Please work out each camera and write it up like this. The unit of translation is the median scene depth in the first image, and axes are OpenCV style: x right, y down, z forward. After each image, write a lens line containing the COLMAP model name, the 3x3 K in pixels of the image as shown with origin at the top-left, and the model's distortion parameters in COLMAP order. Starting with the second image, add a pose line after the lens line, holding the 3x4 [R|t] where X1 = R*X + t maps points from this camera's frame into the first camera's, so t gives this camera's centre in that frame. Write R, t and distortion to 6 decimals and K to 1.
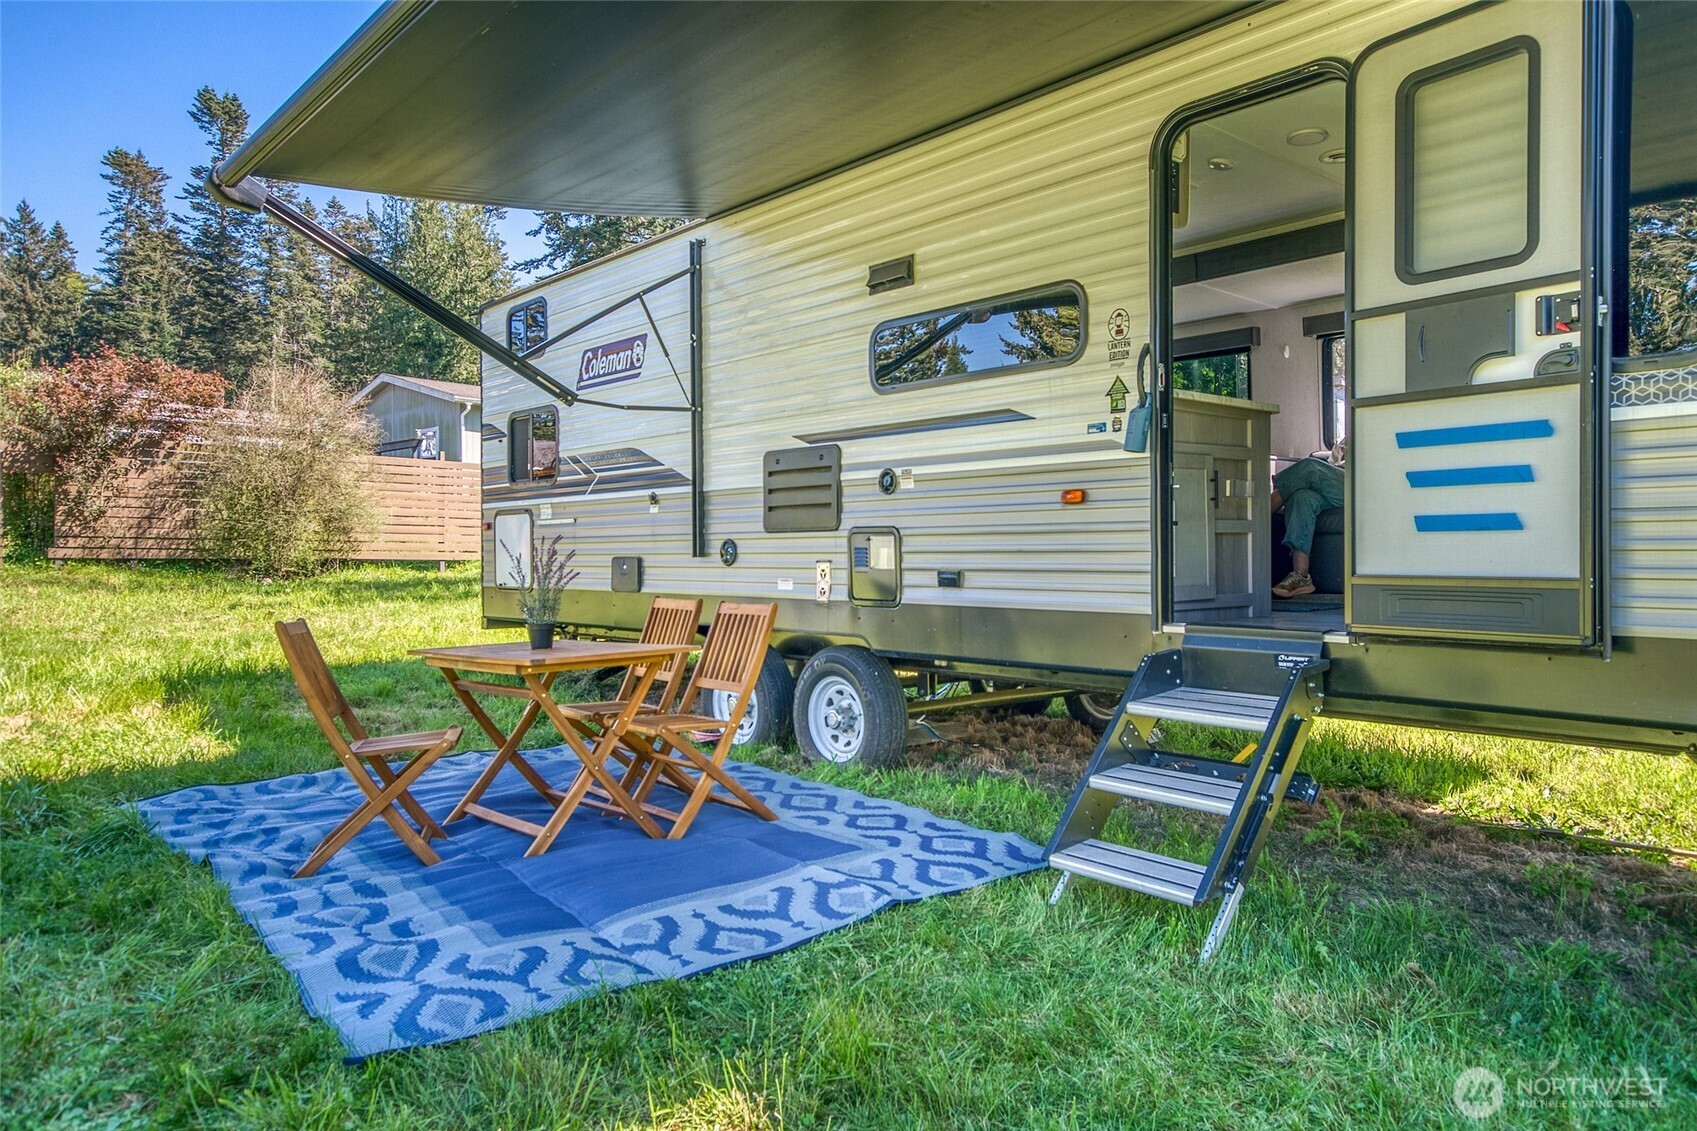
lens RADIAL K [[1153.0, 0, 845.0], [0, 1153.0, 557.3], [0, 0, 1]] dist [-0.001435, 0.021628]
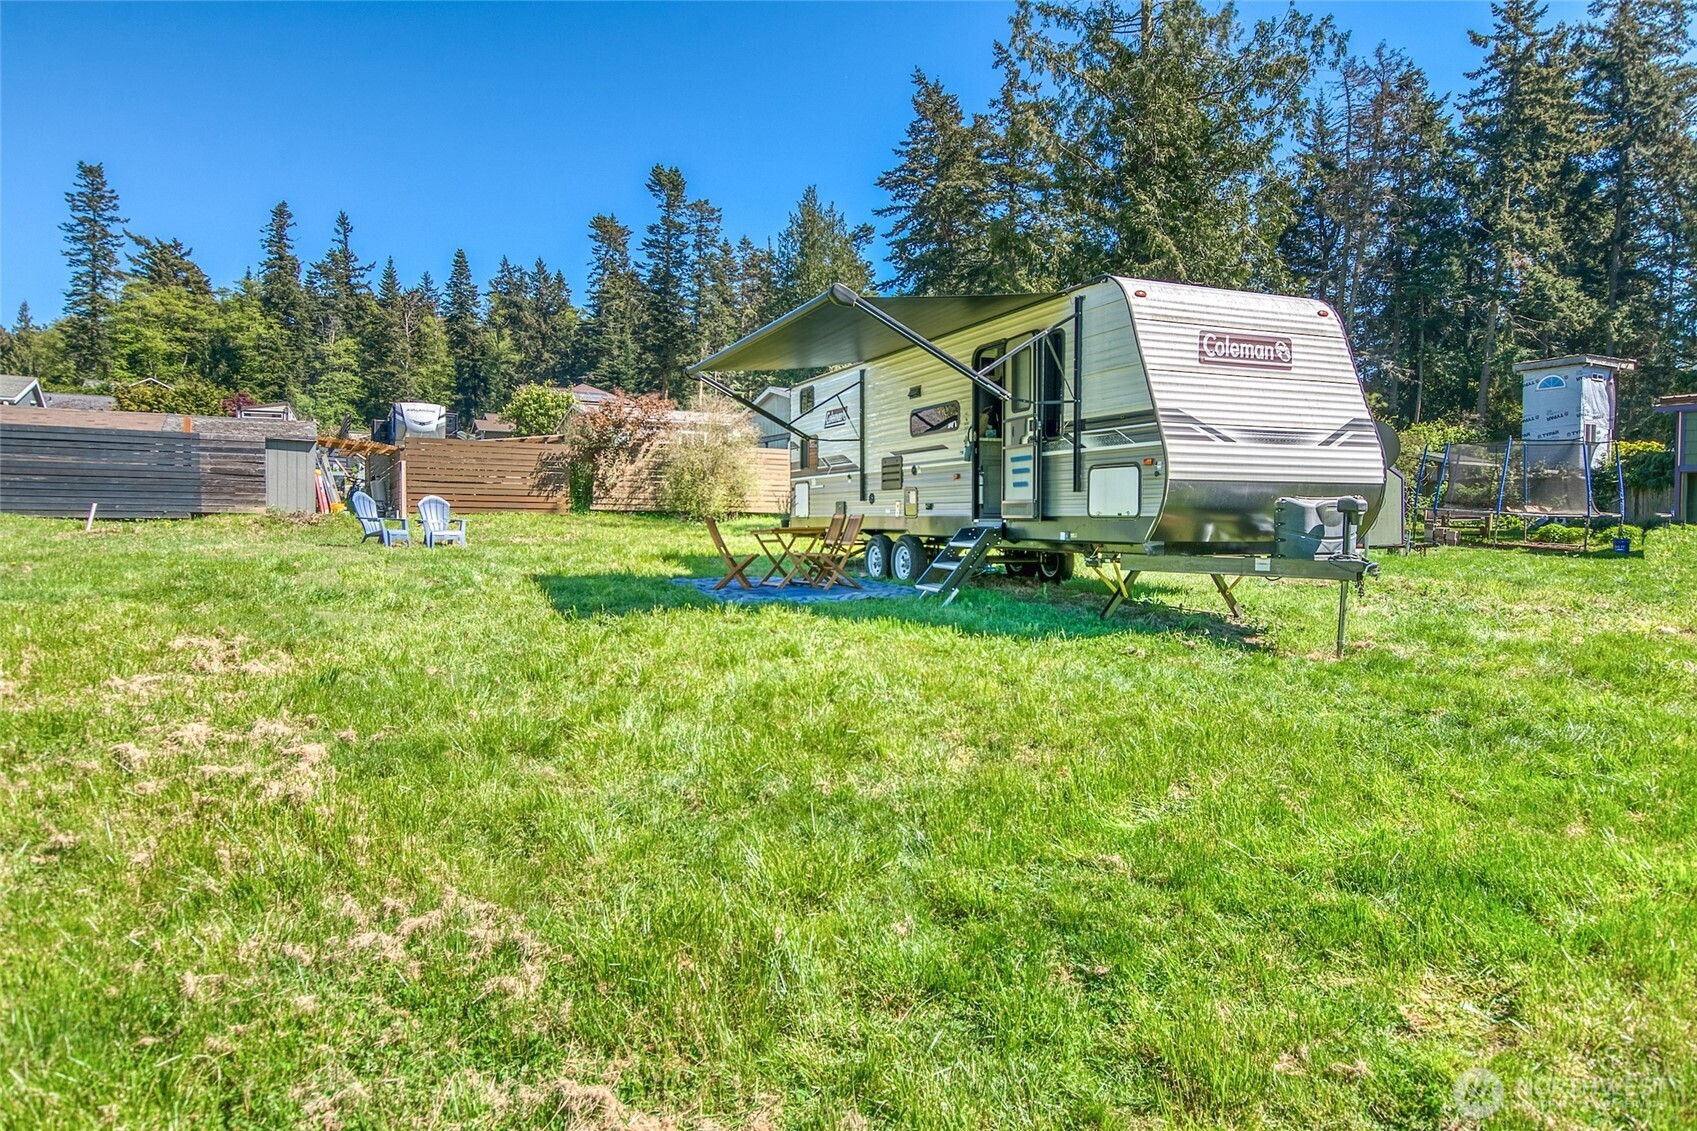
lens RADIAL K [[1004.1, 0, 823.3], [0, 1004.1, 551.9], [0, 0, 1]] dist [-0.007058, 0.013399]
pose [[0.943423, 0.017888, -0.331109, 0.387391], [-0.007861, 0.999470, 0.031598, 0.032075], [0.331498, -0.027208, 0.943063, -0.796174]]
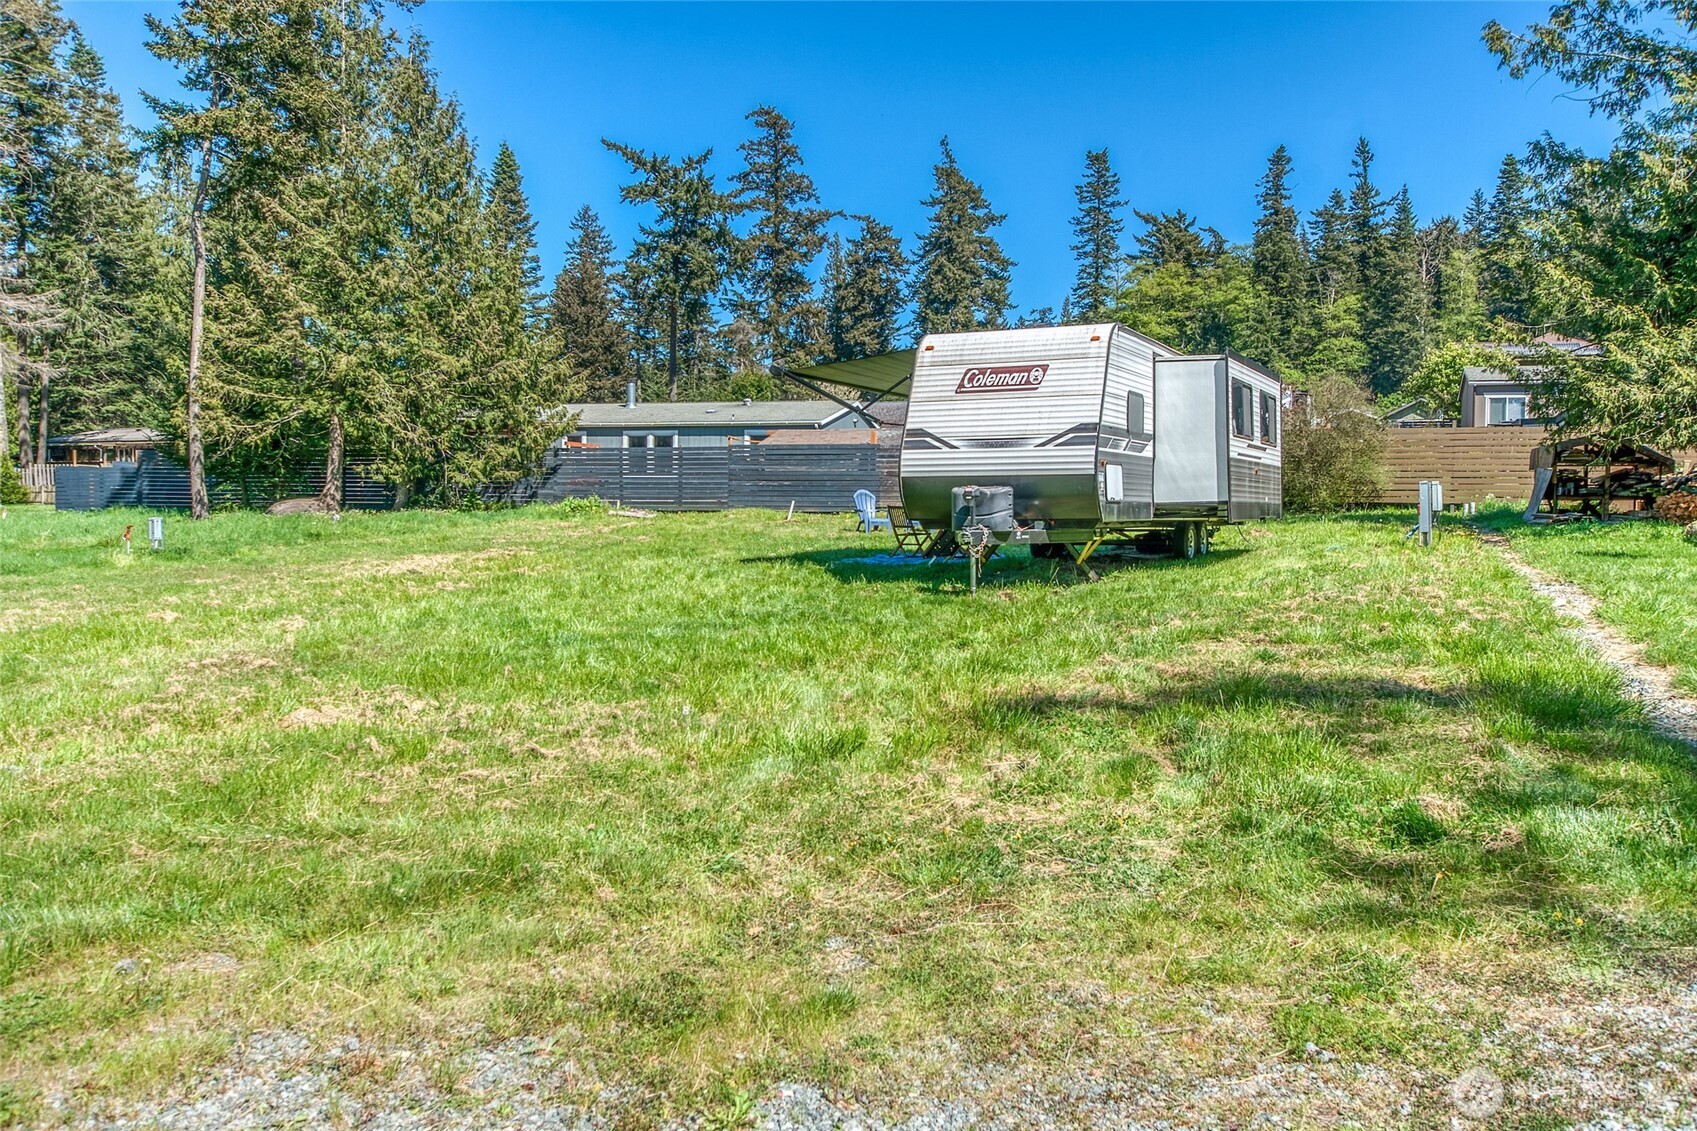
lens RADIAL K [[1286.9, 0, 840.0], [0, 1286.9, 536.5], [0, 0, 1]] dist [0.002368, 0.019462]
pose [[0.383328, 0.019705, -0.923402, 2.053480], [-0.004341, 0.999800, 0.019533, 0.040248], [0.923602, -0.003479, 0.383337, -0.567937]]
